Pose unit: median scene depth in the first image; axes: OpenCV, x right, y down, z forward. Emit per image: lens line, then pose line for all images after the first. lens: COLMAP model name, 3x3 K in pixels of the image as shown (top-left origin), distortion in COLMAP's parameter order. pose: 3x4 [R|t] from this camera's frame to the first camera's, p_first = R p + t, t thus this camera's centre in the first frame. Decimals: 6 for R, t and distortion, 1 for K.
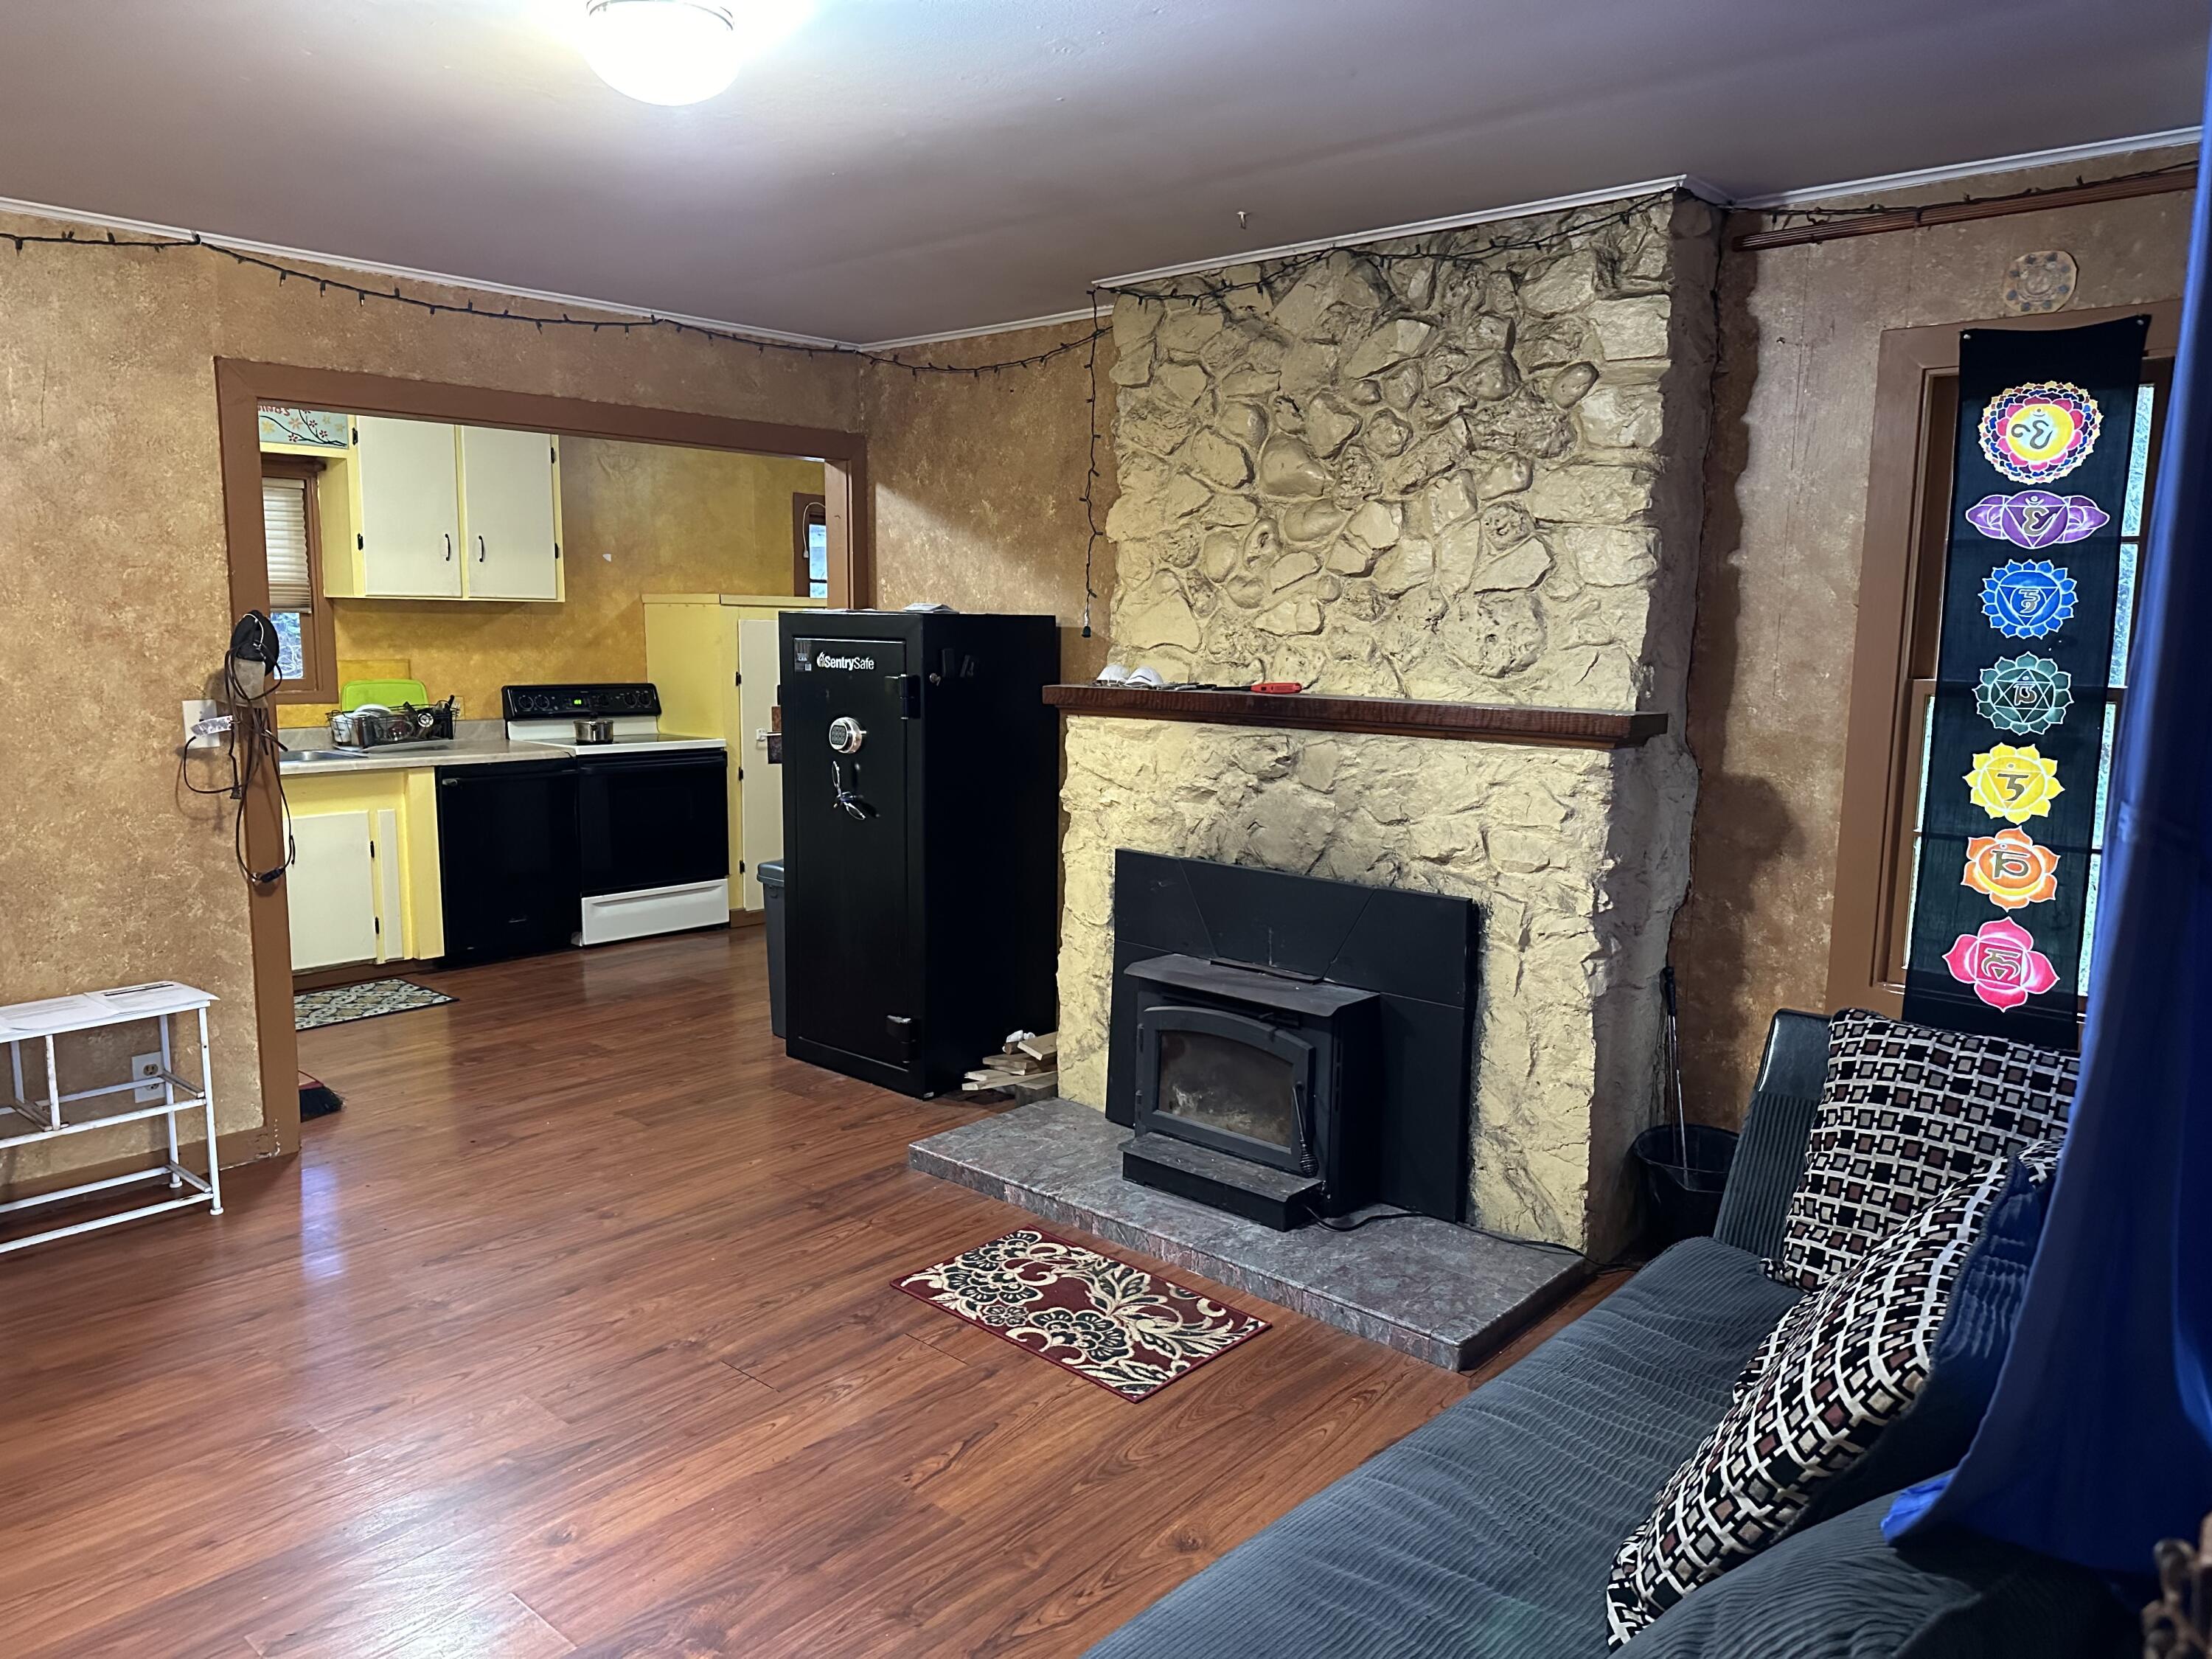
lens RADIAL K [[1552.0, 0, 1091.5], [0, 1552.0, 835.1], [0, 0, 1]] dist [0.152199, -0.220911]
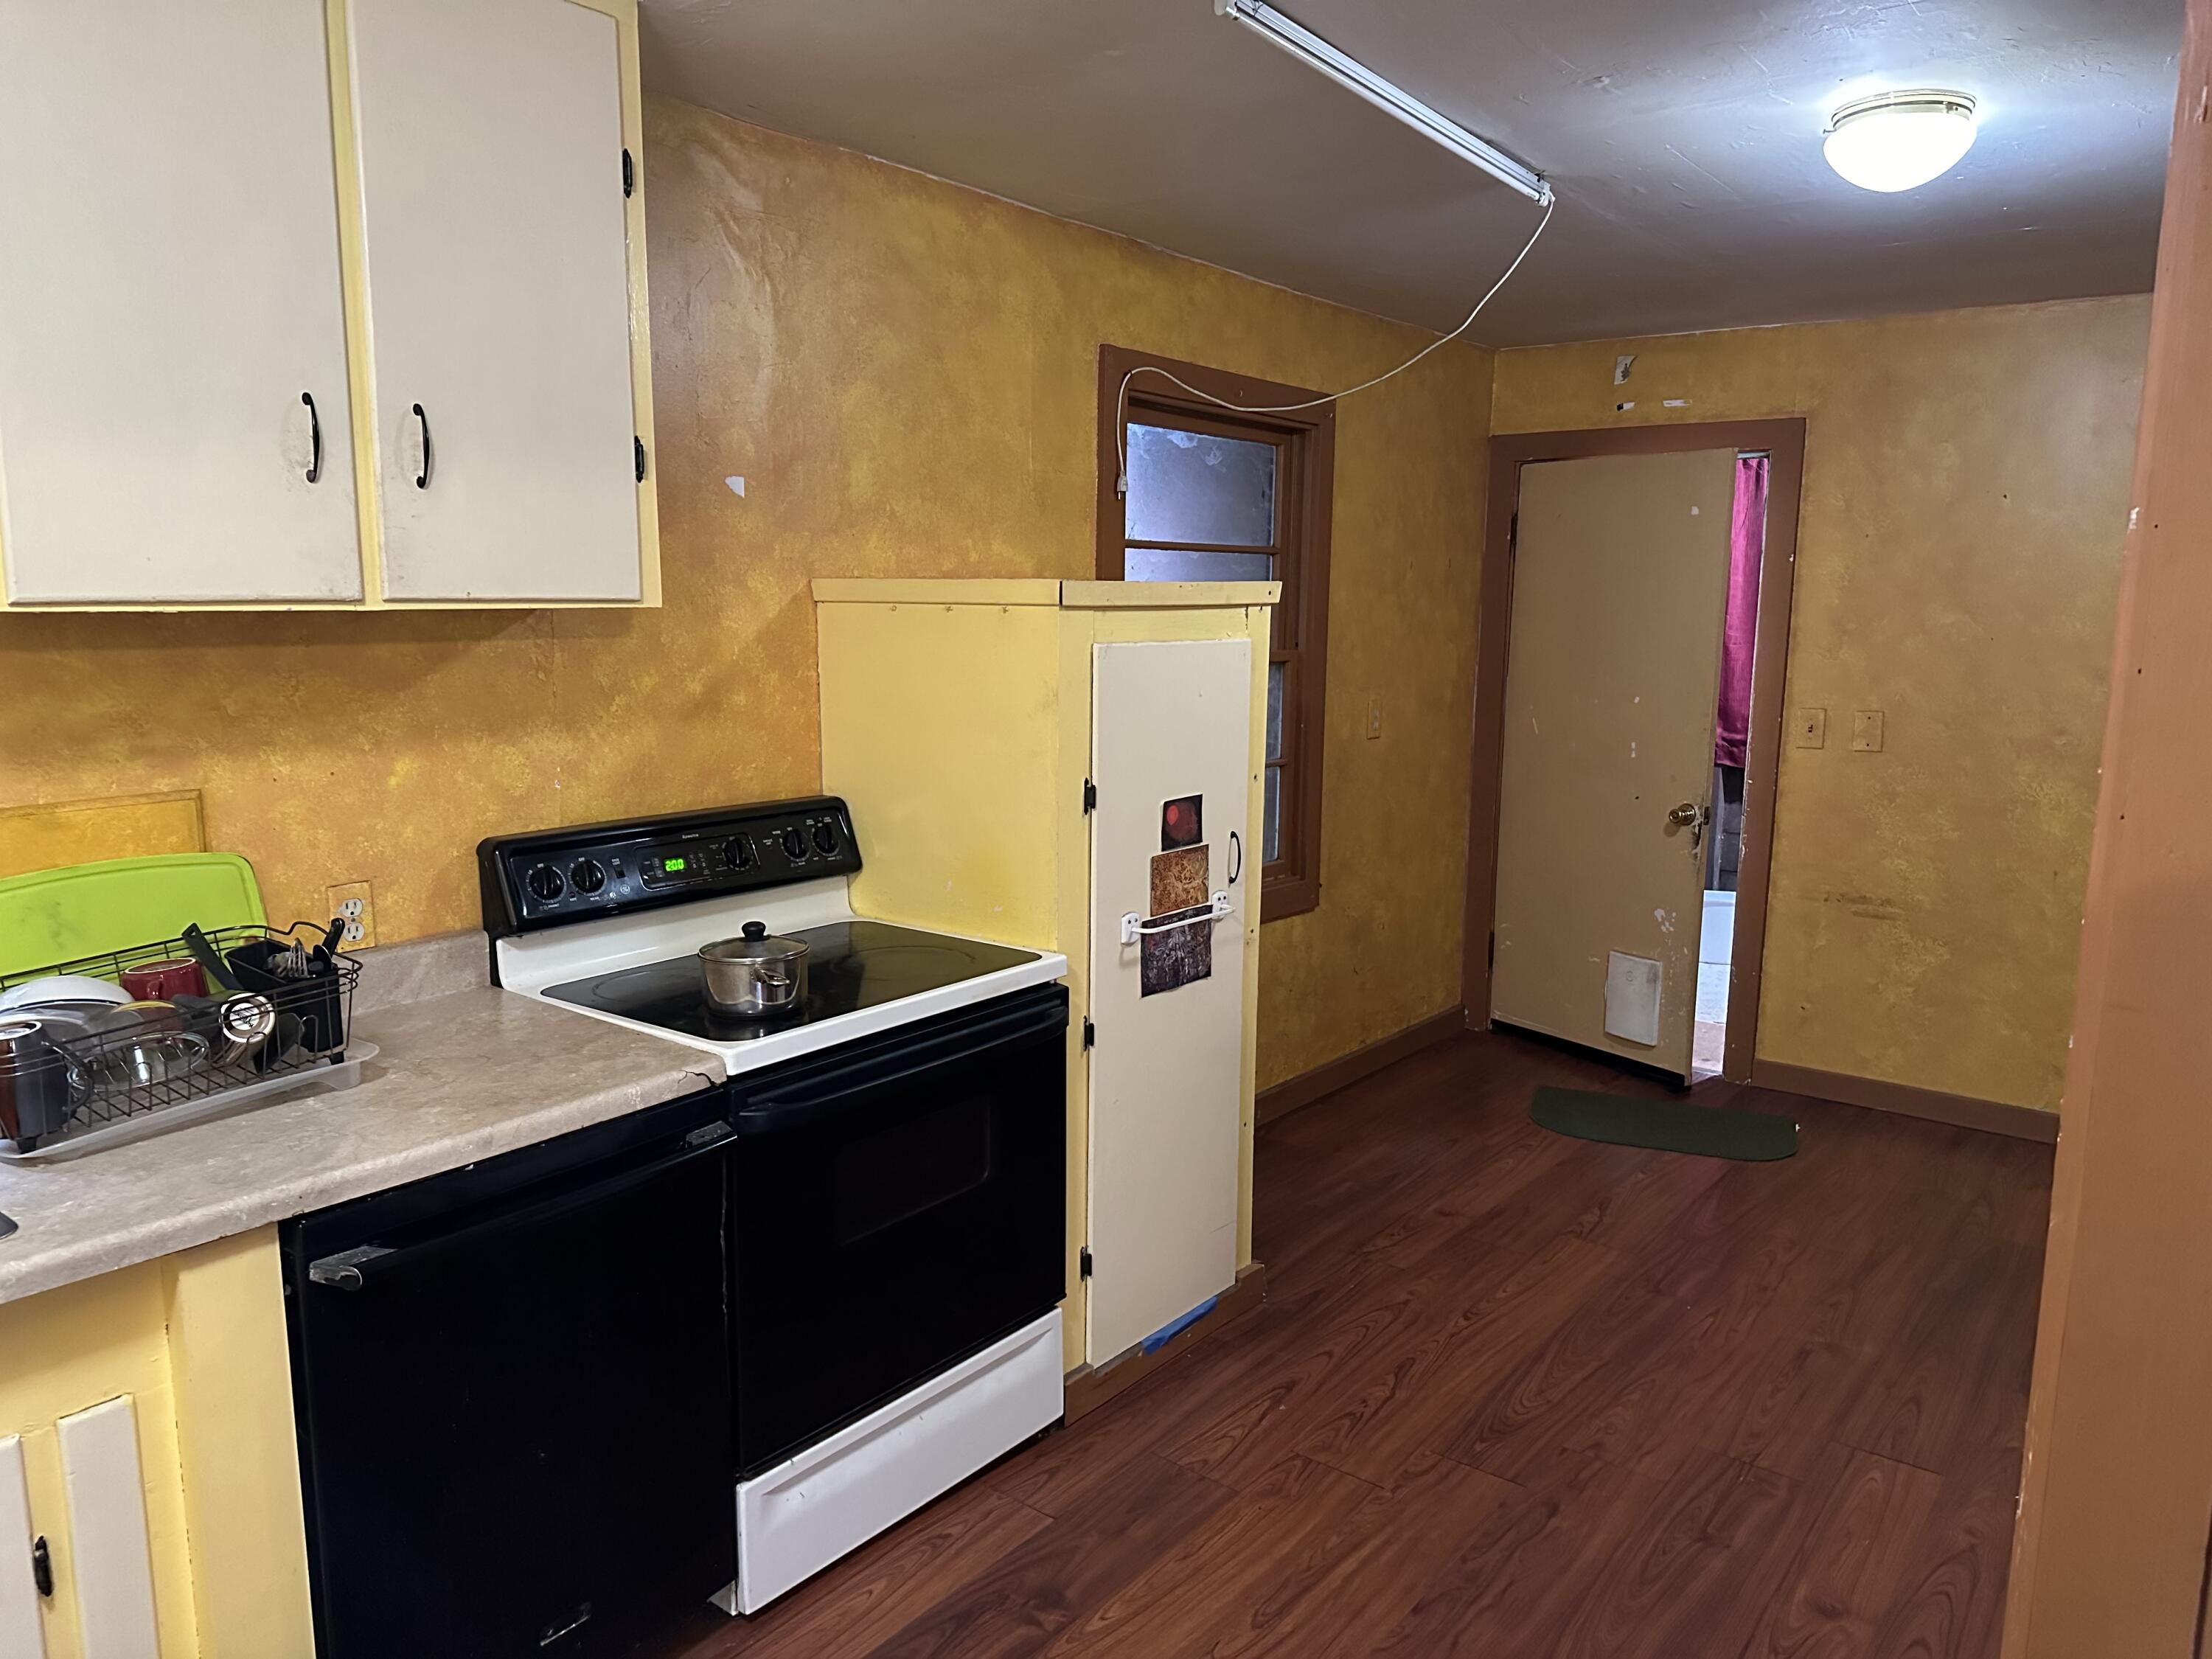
lens RADIAL K [[1544.1, 0, 1104.6], [0, 1544.1, 833.5], [0, 0, 1]] dist [0.128976, -0.195451]
pose [[0.997511, -0.015217, 0.068845, -0.377728], [0.013641, 0.999635, 0.023311, -0.151189], [-0.069175, -0.022314, 0.997355, 0.937506]]
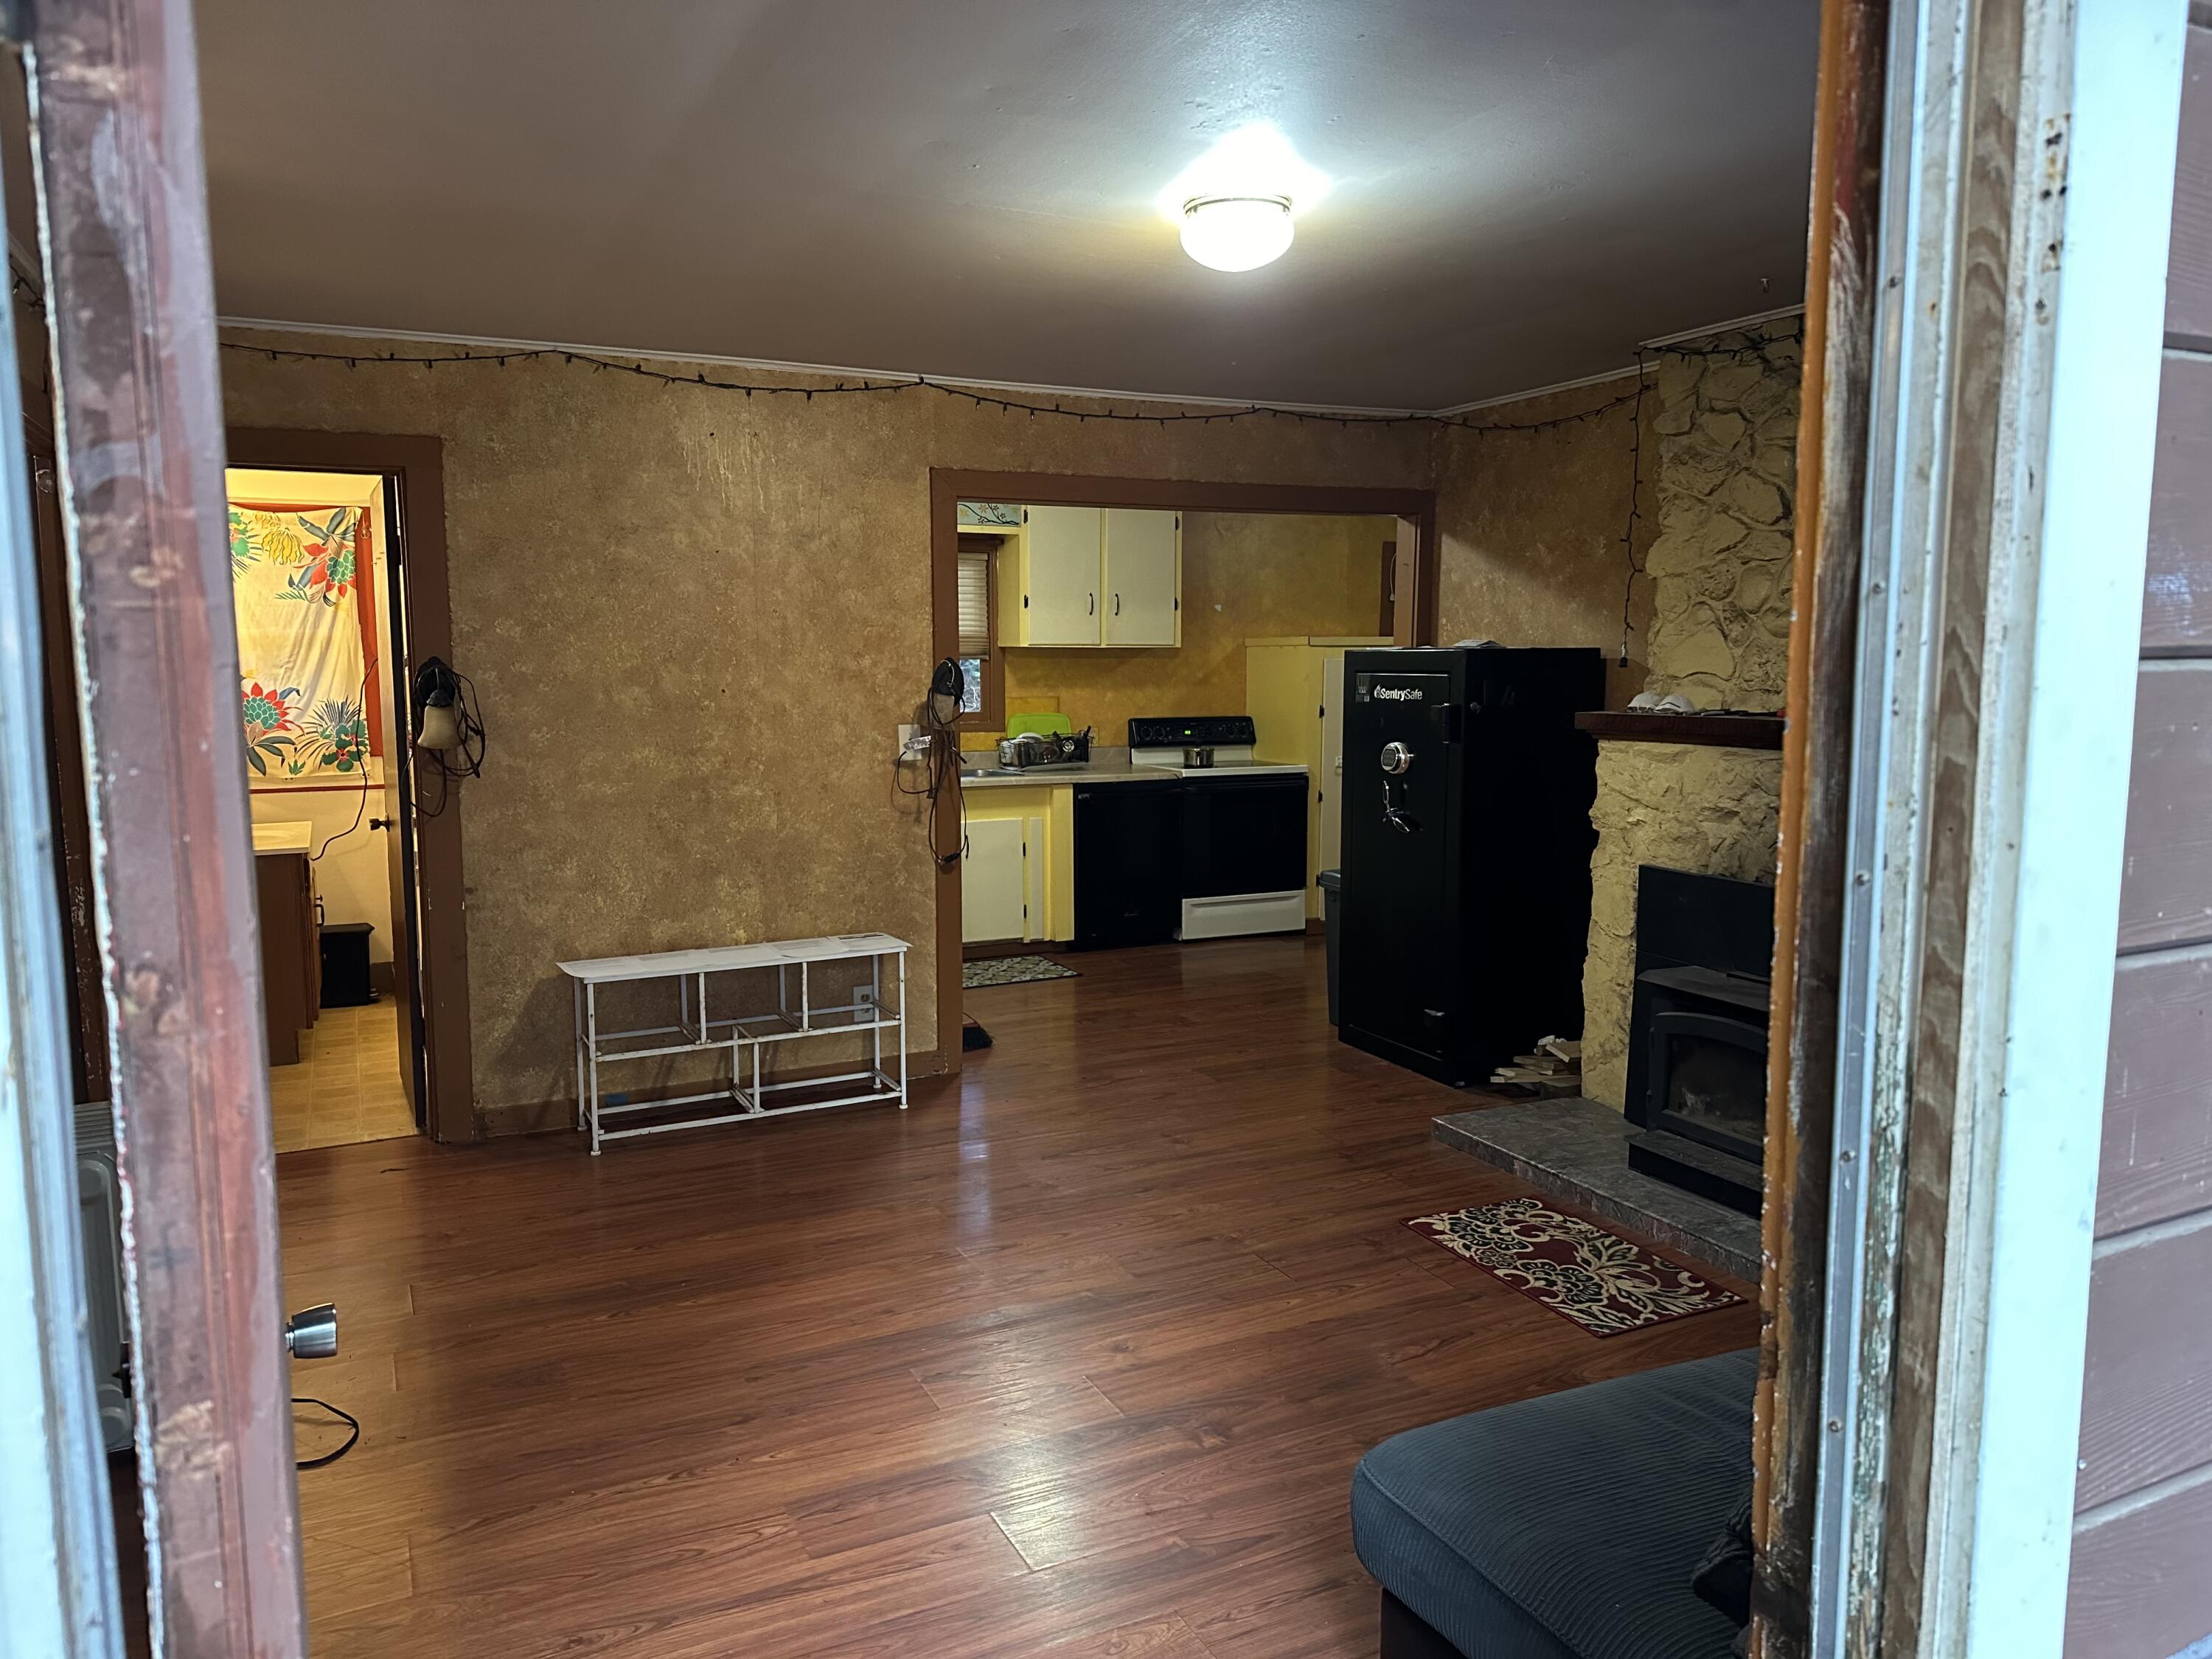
lens RADIAL K [[1544.4, 0, 1091.2], [0, 1544.4, 828.5], [0, 0, 1]] dist [0.173450, -0.262281]
pose [[0.924697, 0.031600, -0.379391, 0.067246], [-0.042447, 0.998893, -0.020258, 0.019413], [0.378331, 0.034836, 0.925015, -0.125691]]
